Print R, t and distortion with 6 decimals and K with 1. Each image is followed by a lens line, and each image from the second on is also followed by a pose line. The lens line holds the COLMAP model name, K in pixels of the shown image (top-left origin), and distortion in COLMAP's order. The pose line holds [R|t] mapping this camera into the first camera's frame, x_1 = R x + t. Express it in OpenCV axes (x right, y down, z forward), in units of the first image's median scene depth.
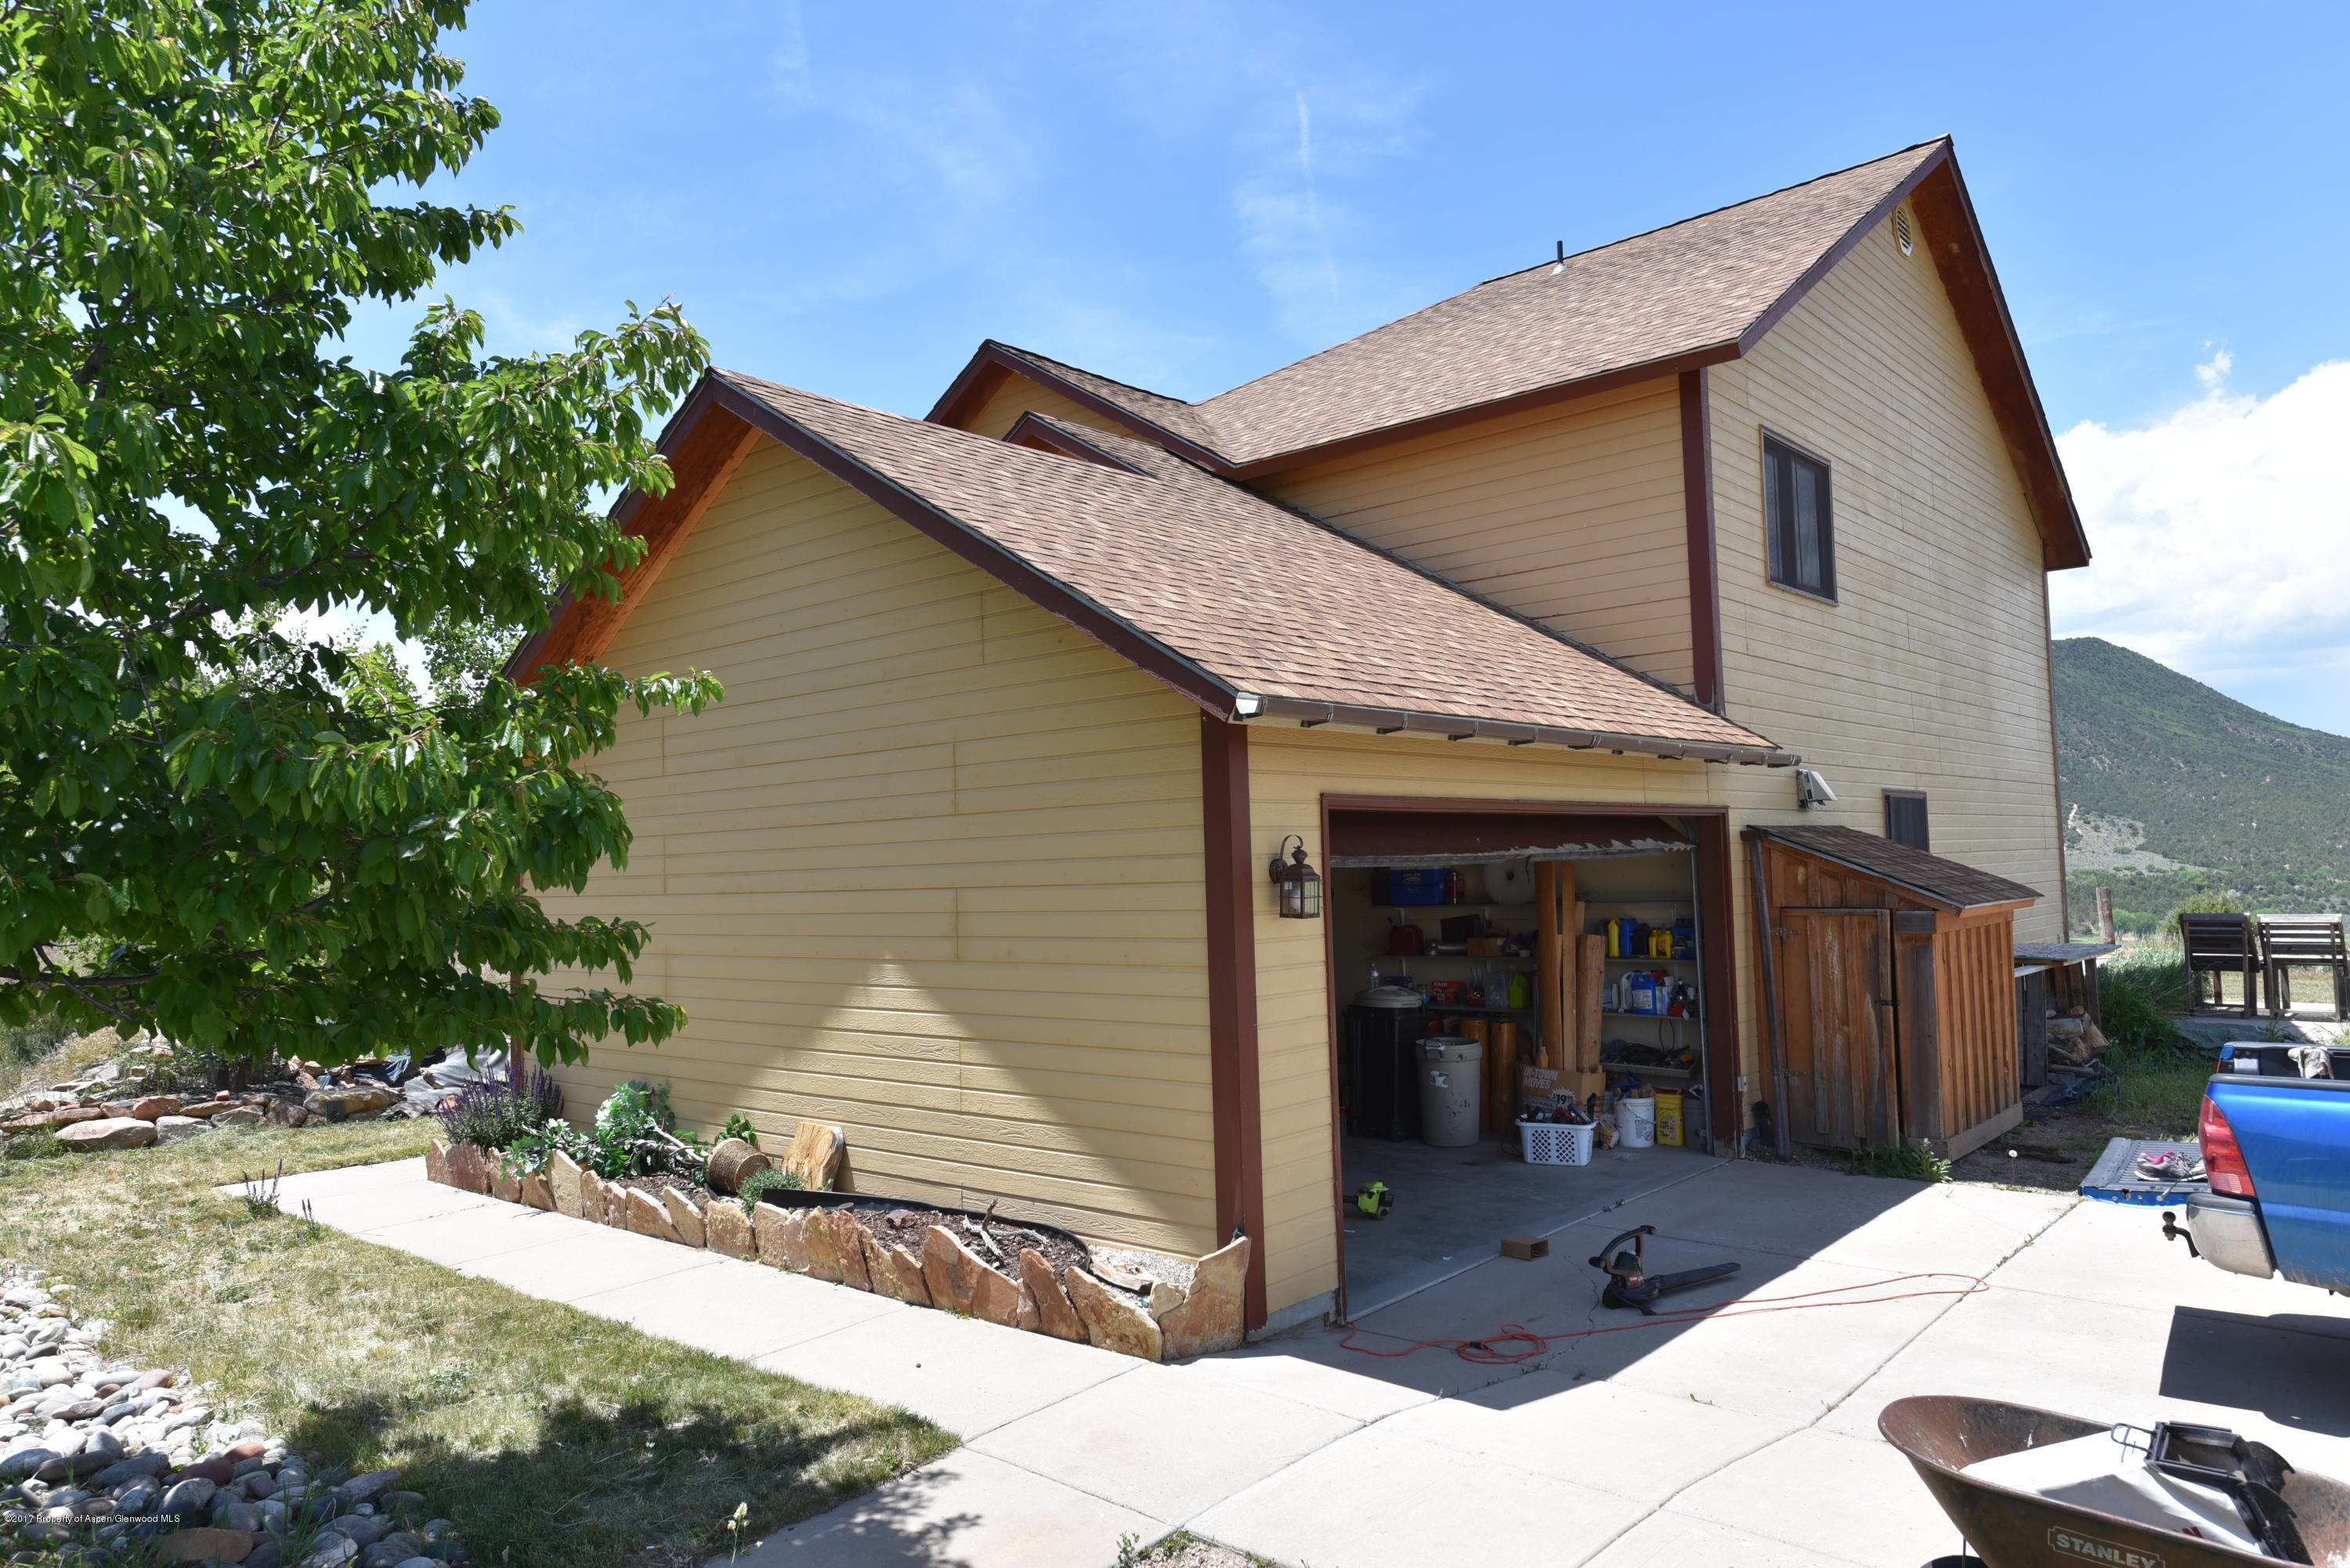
lens RADIAL K [[1546.2, 0, 1179.0], [0, 1546.2, 779.3], [0, 0, 1]] dist [0.013626, -0.017759]
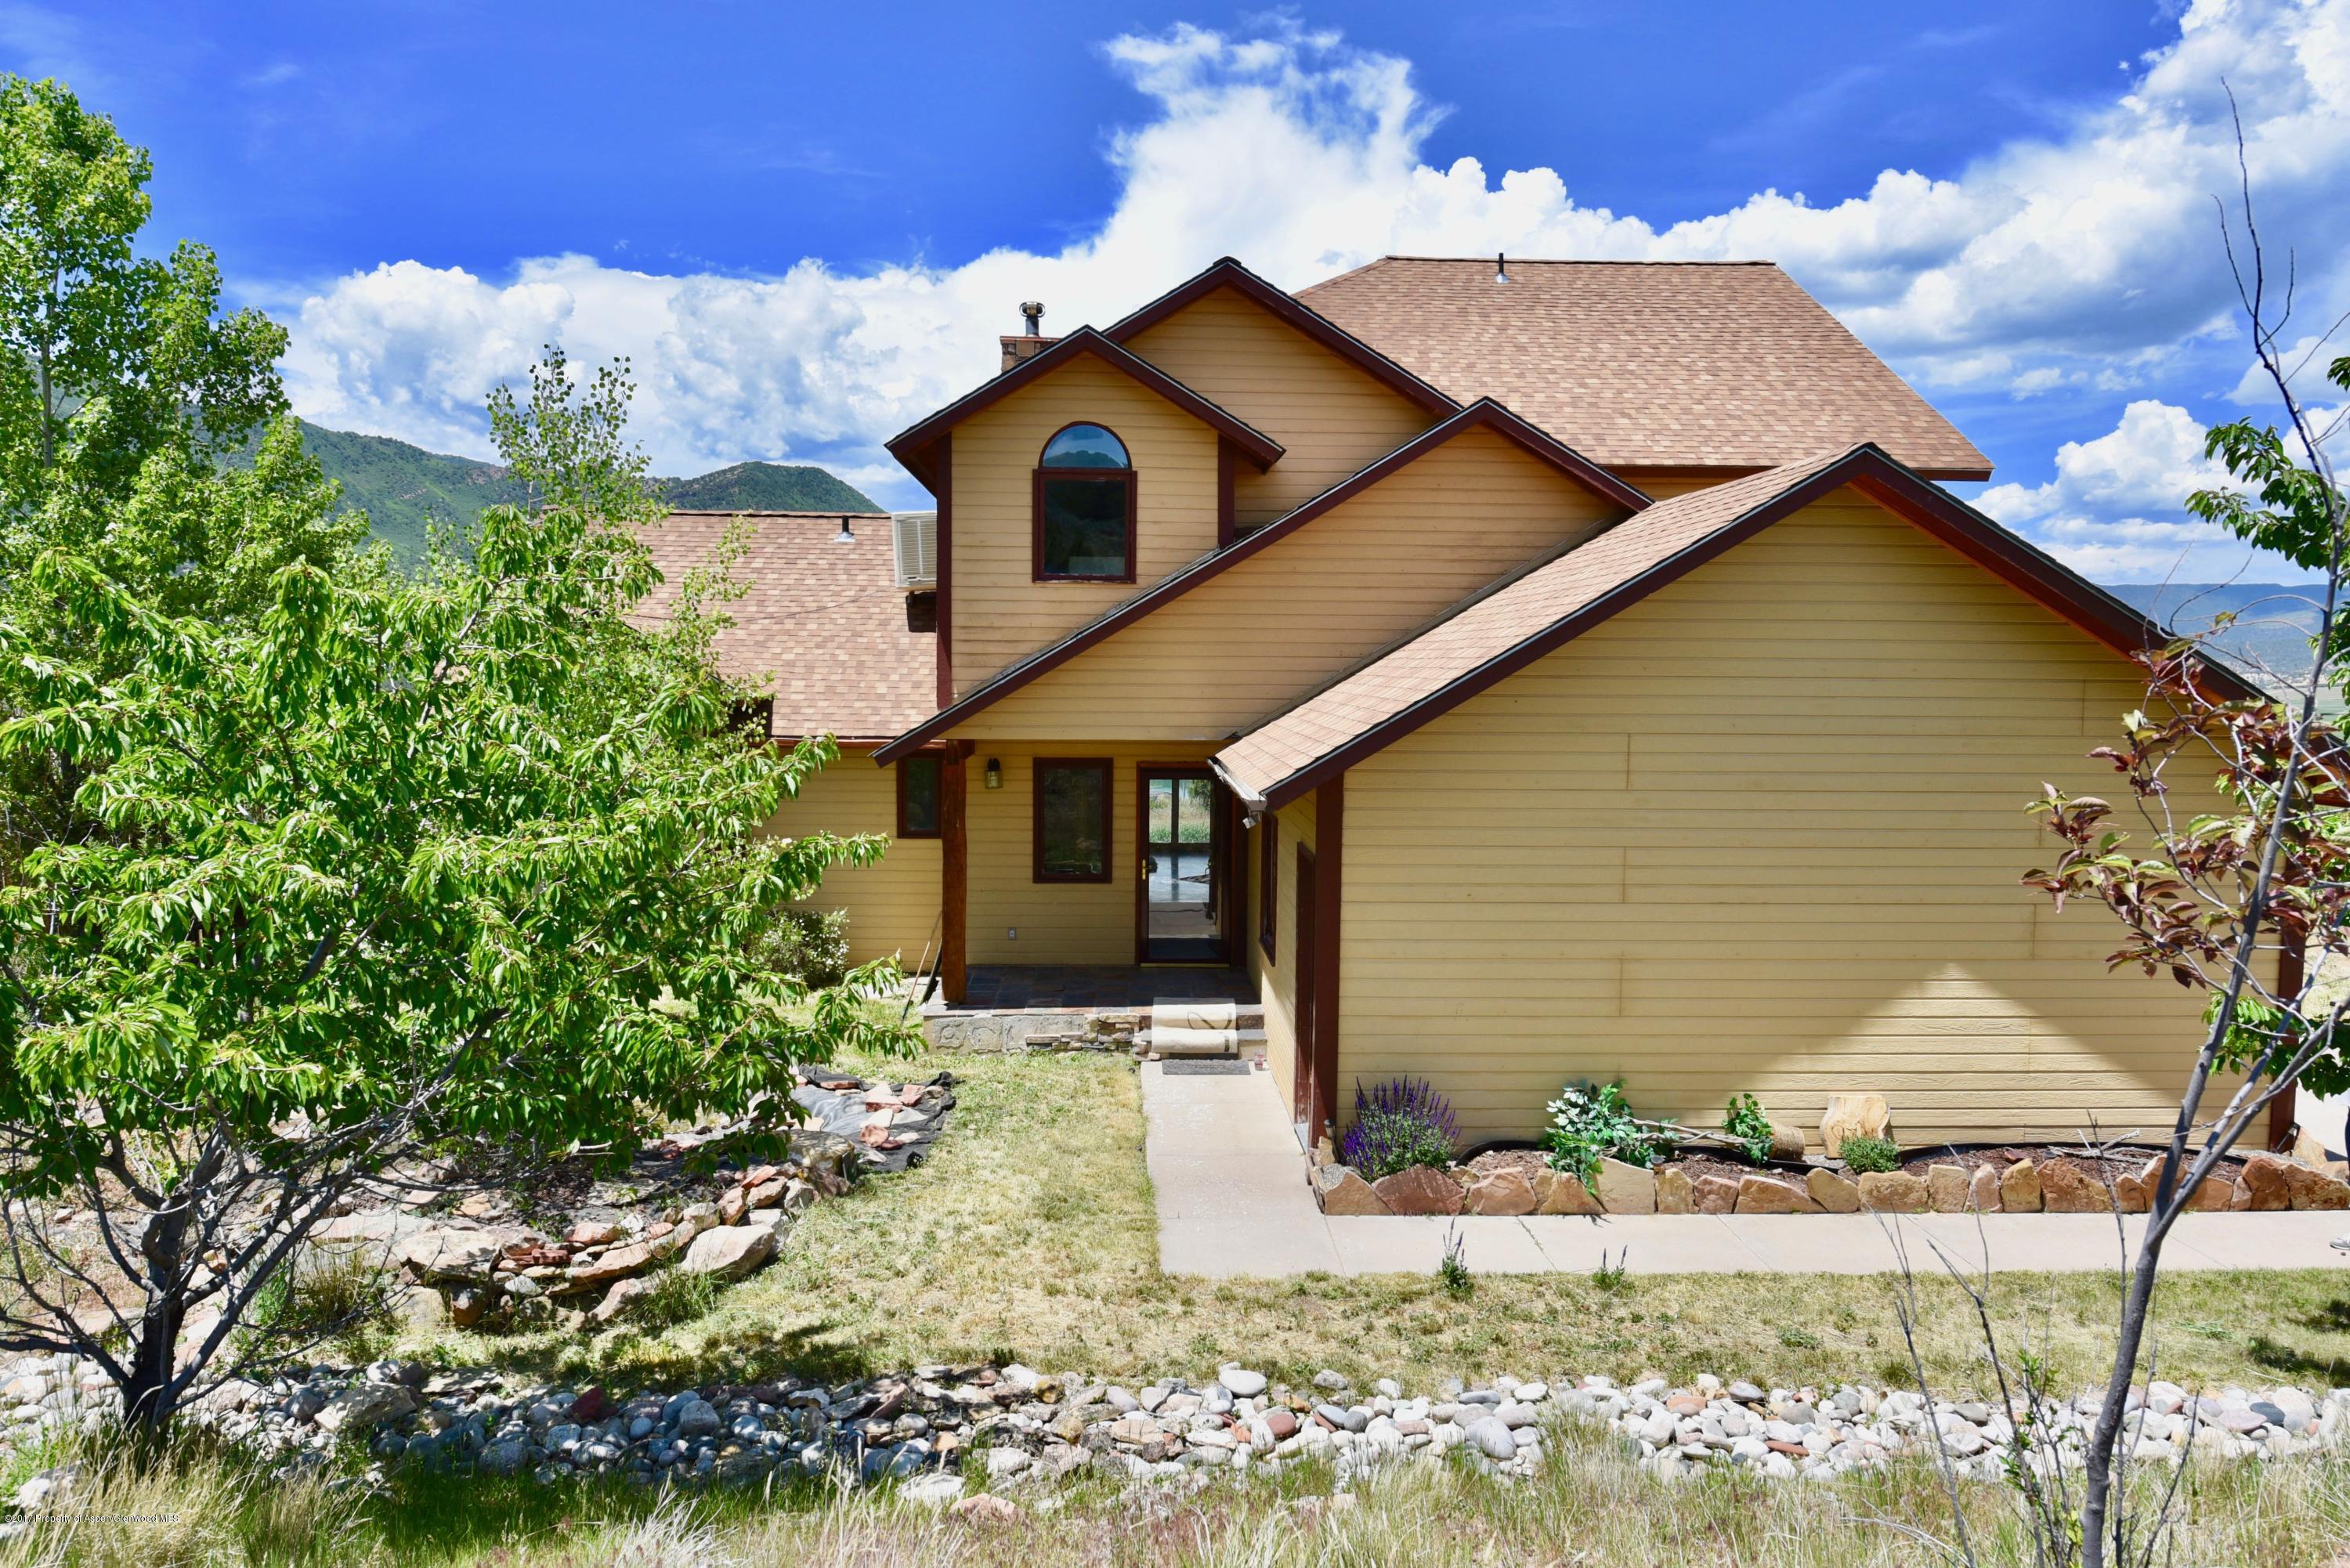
lens RADIAL K [[1546.2, 0, 1176.3], [0, 1546.2, 791.4], [0, 0, 1]] dist [0.013626, -0.017759]
pose [[0.720278, -0.022364, 0.693325, -1.442809], [-0.073606, 0.991374, 0.108446, -0.103942], [-0.689769, -0.129144, 0.712419, 0.533499]]
